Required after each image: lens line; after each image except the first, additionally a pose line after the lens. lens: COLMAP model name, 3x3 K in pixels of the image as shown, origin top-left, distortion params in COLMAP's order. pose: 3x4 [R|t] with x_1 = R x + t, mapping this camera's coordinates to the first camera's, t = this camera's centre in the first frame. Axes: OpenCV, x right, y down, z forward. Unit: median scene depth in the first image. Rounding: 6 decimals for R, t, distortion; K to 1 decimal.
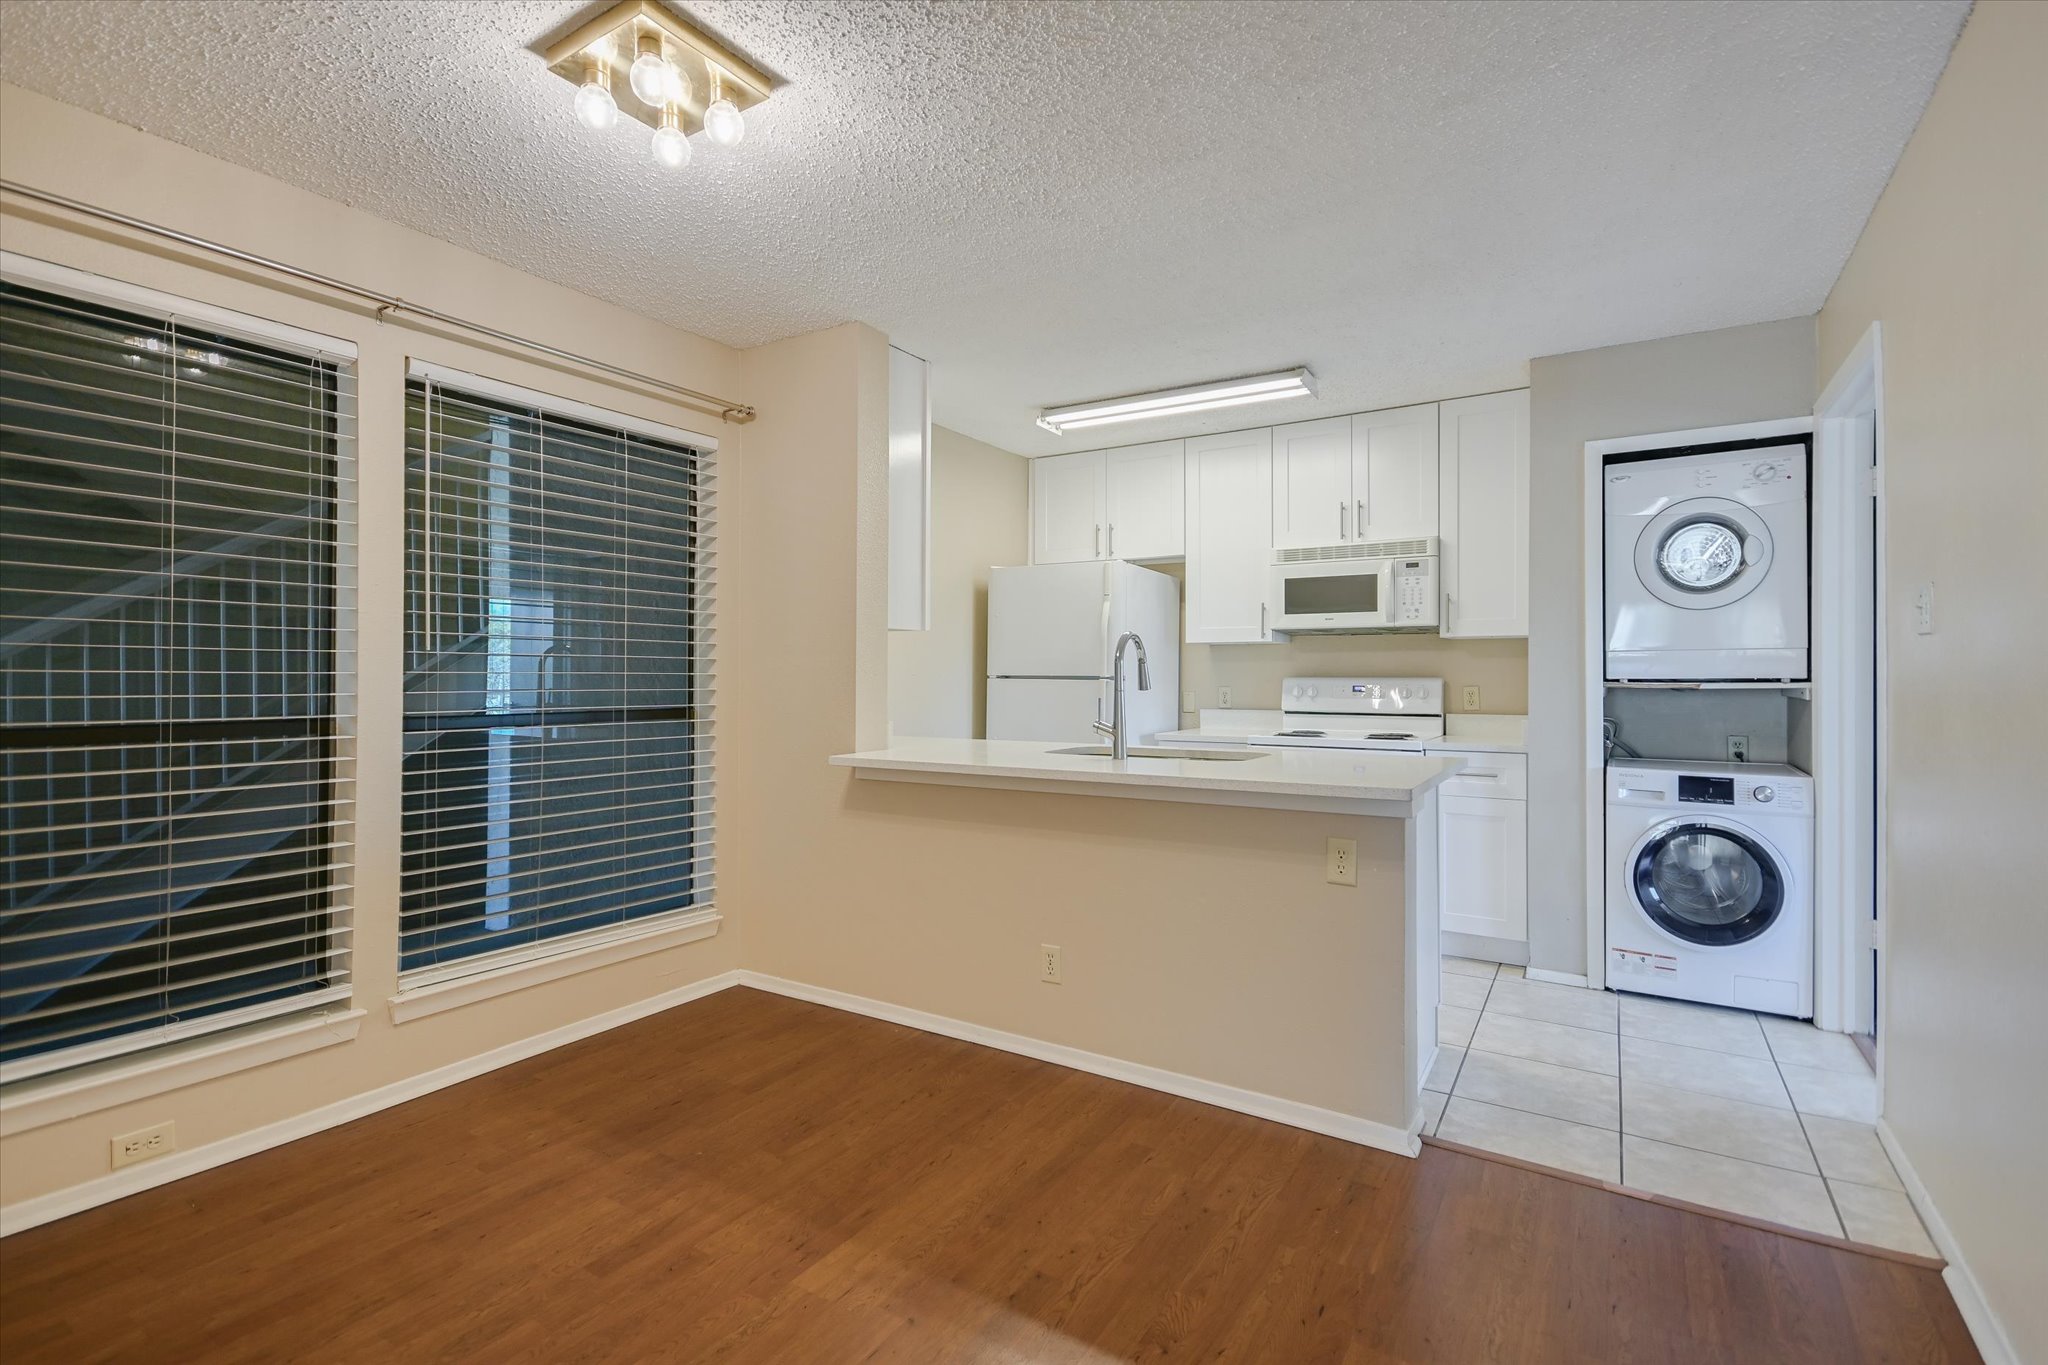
lens RADIAL K [[951.3, 0, 1024.0], [0, 951.3, 682.5], [0, 0, 1]] dist [0.101268, -0.000066]
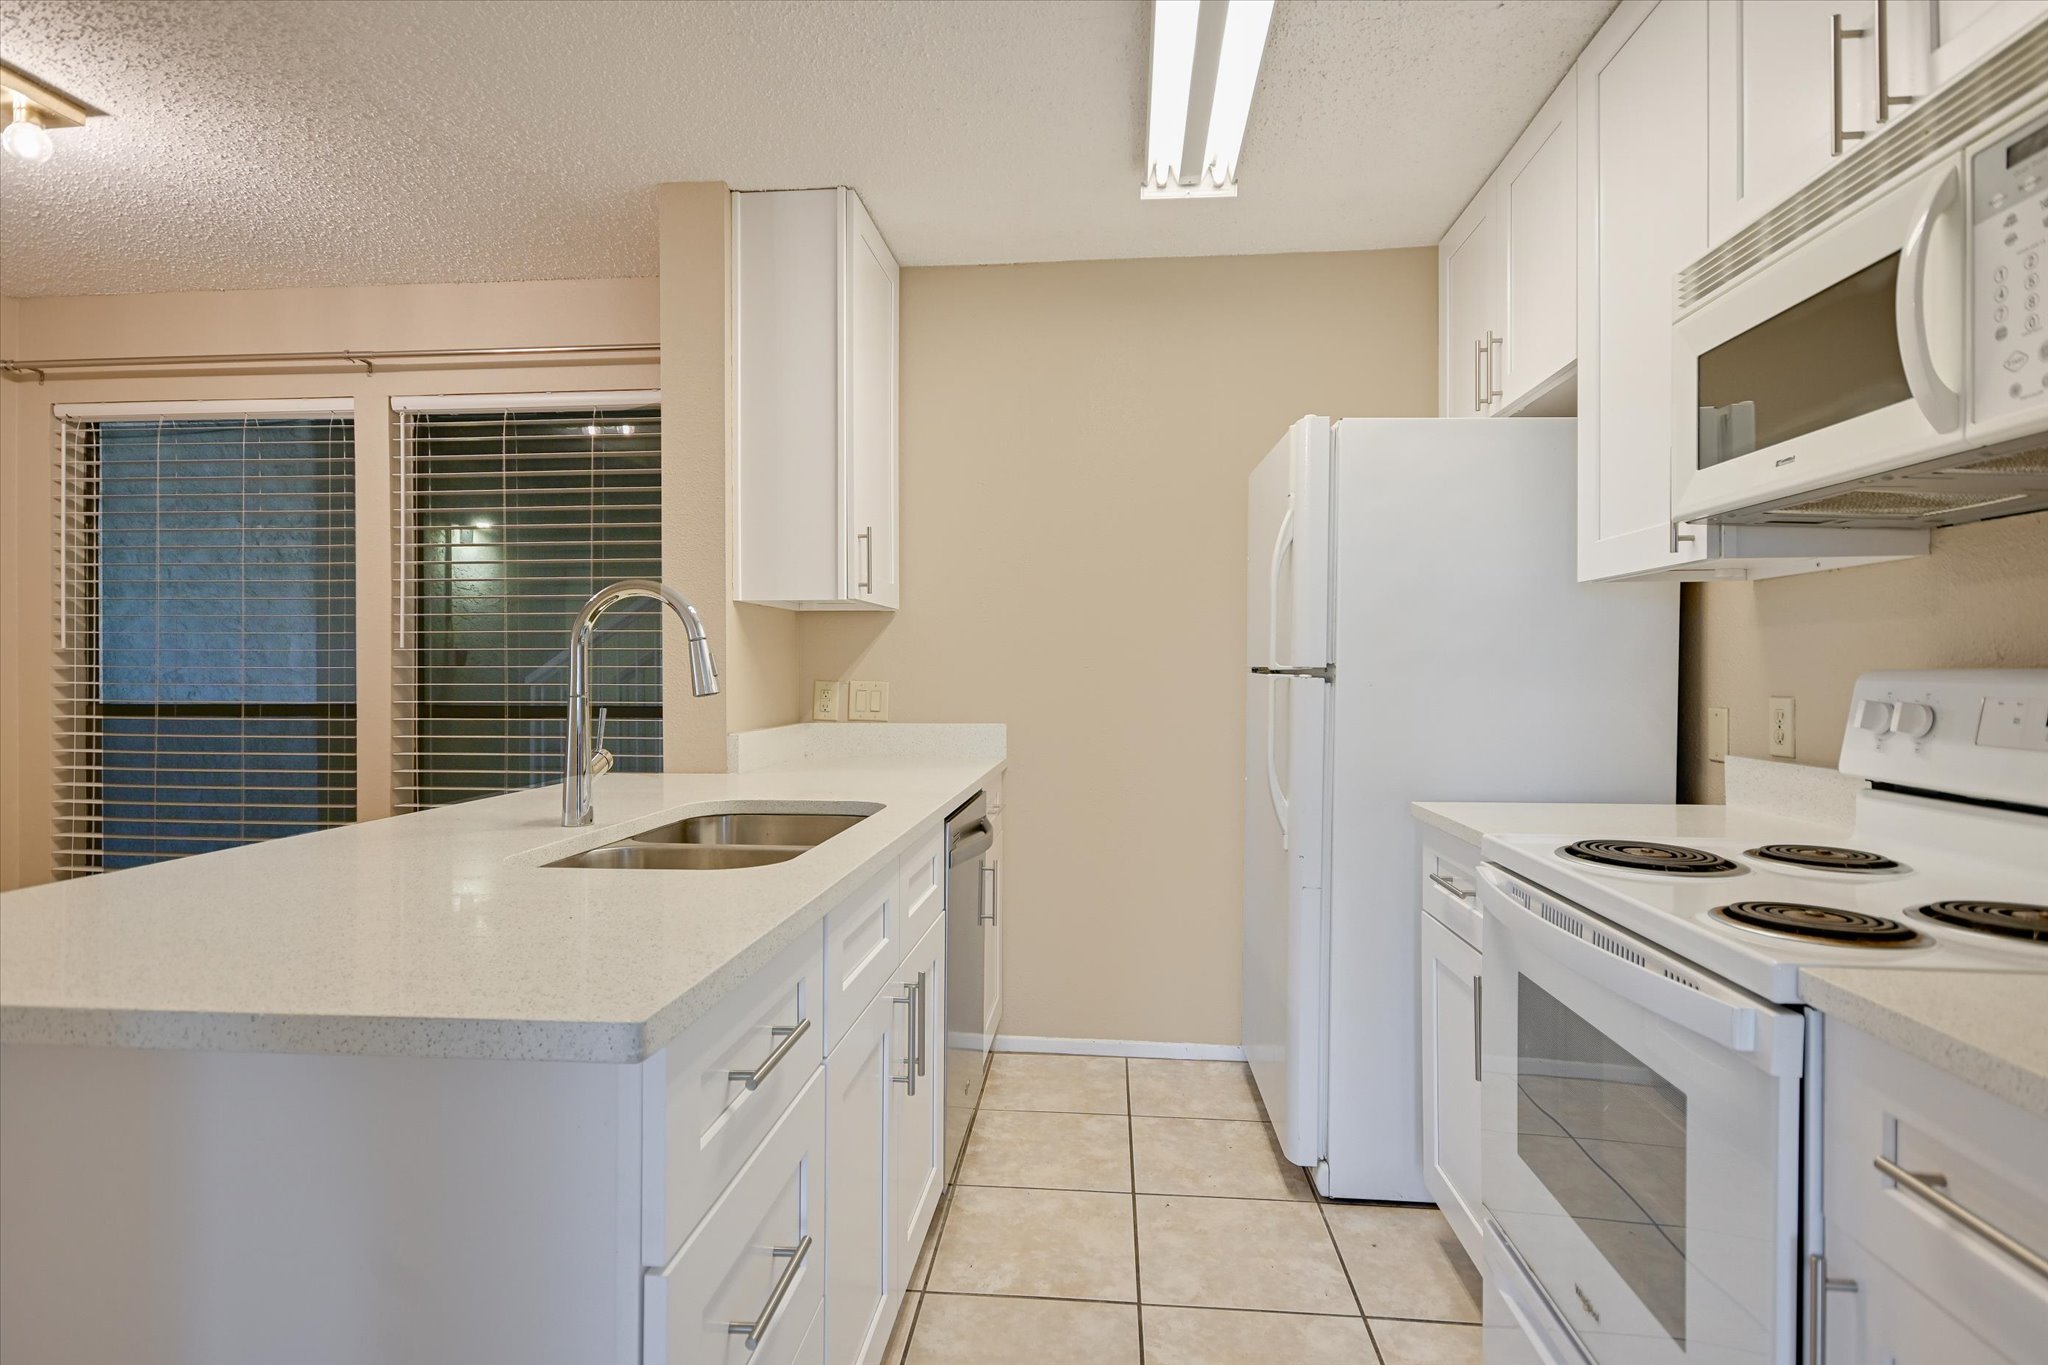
lens RADIAL K [[1005.5, 0, 1024.0], [0, 1005.5, 682.5], [0, 0, 1]] dist [0.058468, -0.000008]
pose [[0.461449, 0.011259, -0.887095, 0.692822], [-0.003016, 0.999934, 0.011122, -0.006734], [0.887162, -0.002457, 0.461452, 0.953390]]
